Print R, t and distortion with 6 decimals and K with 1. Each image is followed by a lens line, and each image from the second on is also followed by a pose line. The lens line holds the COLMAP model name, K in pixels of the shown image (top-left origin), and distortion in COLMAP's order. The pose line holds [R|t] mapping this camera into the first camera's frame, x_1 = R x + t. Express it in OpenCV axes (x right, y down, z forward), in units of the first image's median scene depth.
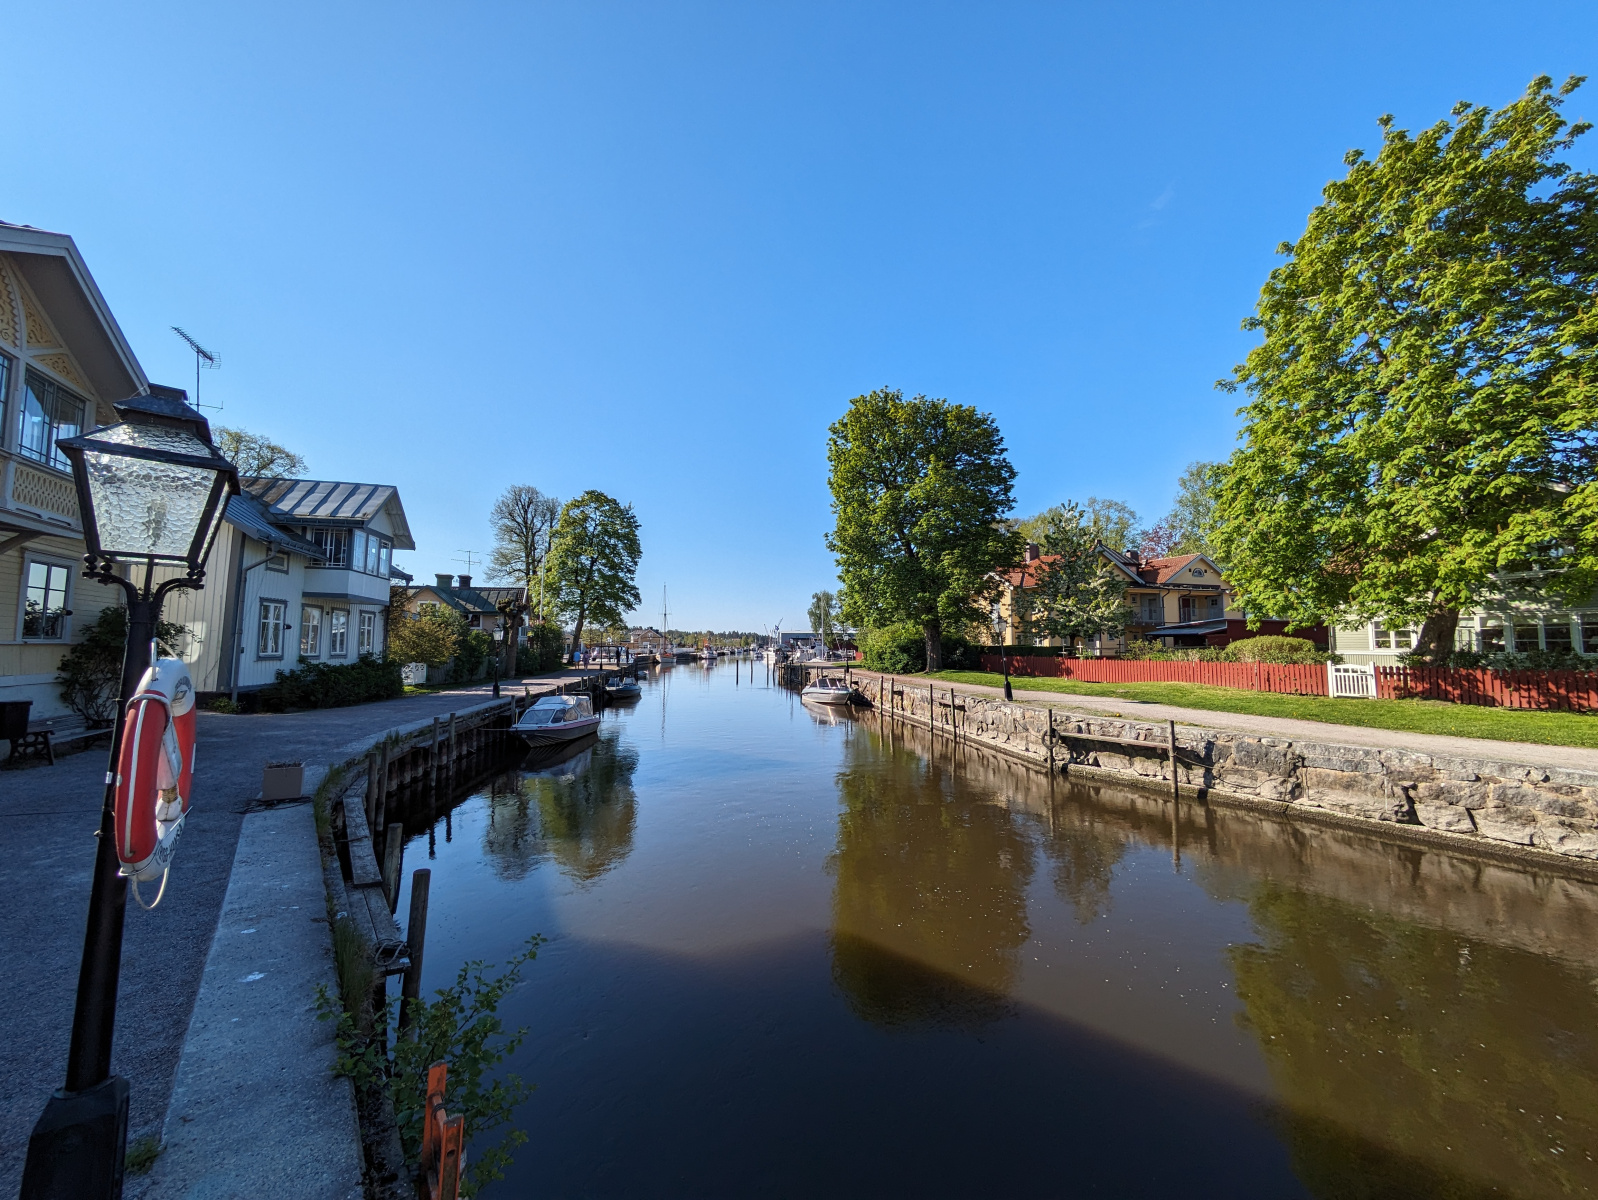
lens RADIAL K [[645.5, 0, 799.0], [0, 645.5, 600.0], [0, 0, 1]] dist [-0.007733, -0.000045]
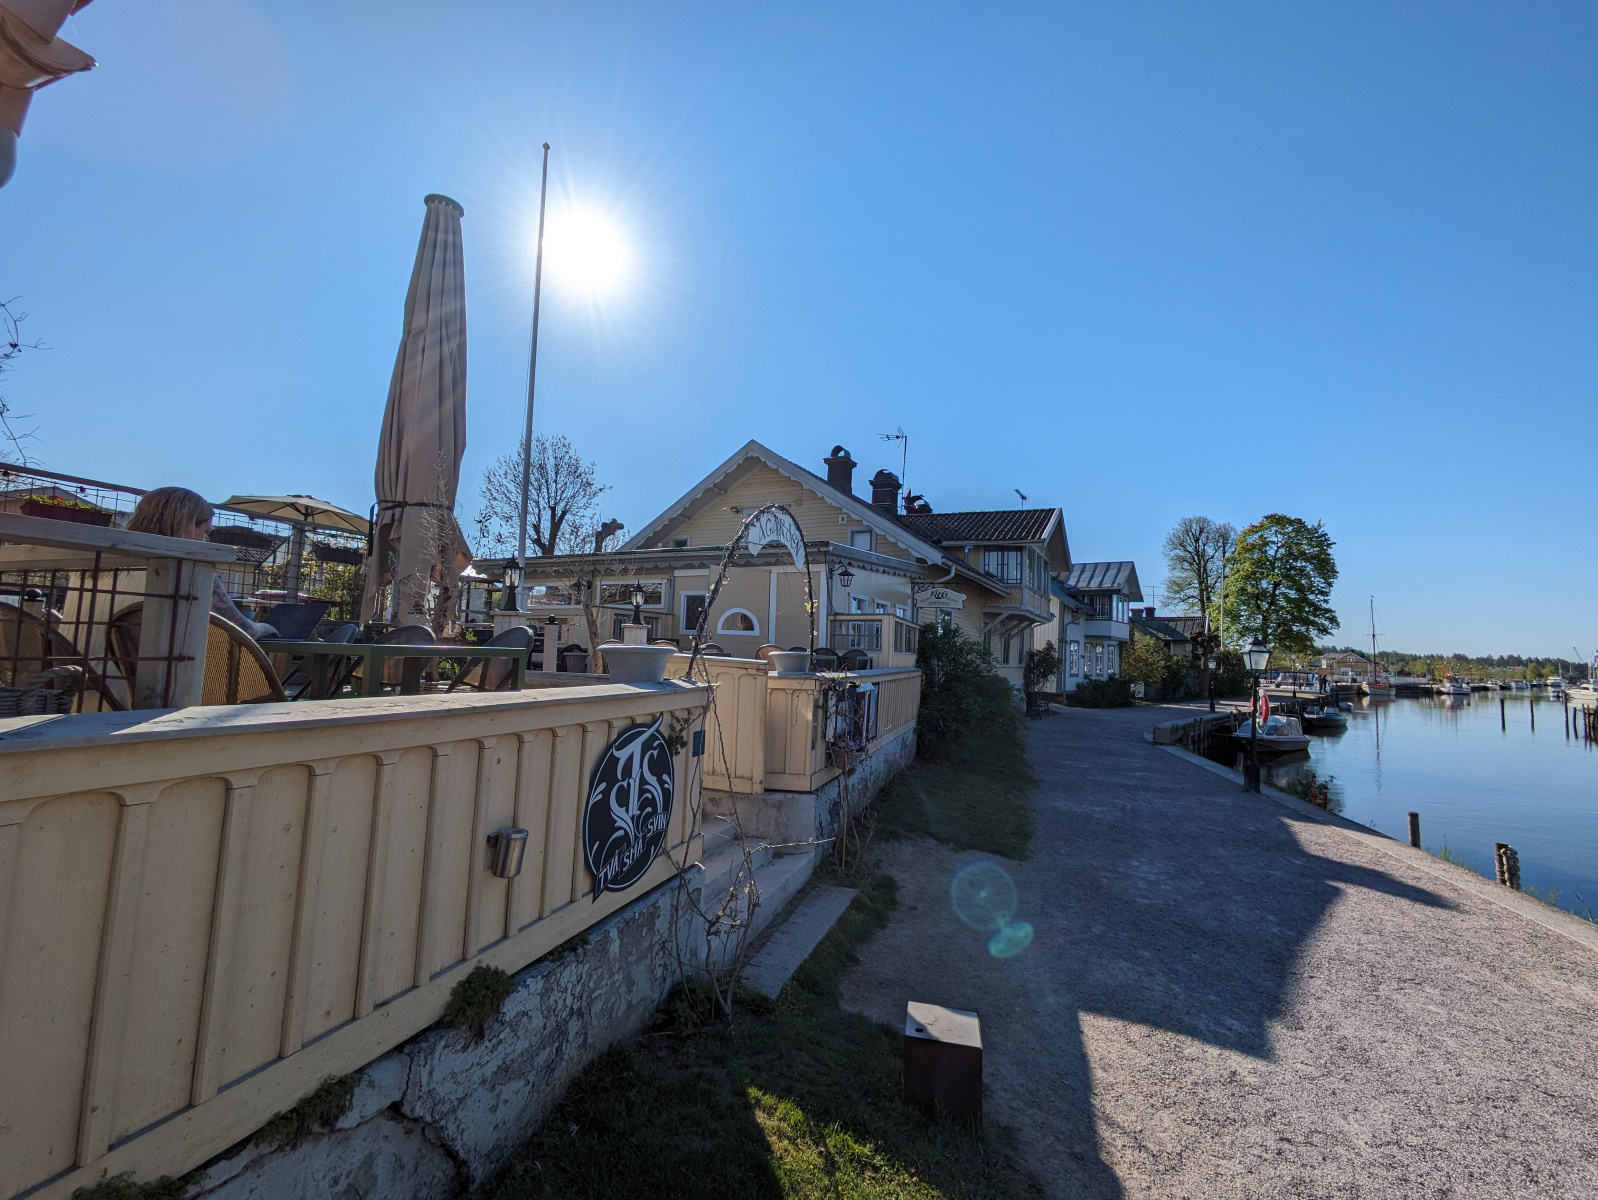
lens RADIAL K [[645.5, 0, 799.0], [0, 645.5, 600.0], [0, 0, 1]] dist [-0.007733, -0.000045]
pose [[0.594164, -0.040374, -0.803330, 0.033045], [0.018597, 0.999162, -0.036461, -0.015789], [0.804129, 0.006724, 0.594417, -0.160535]]
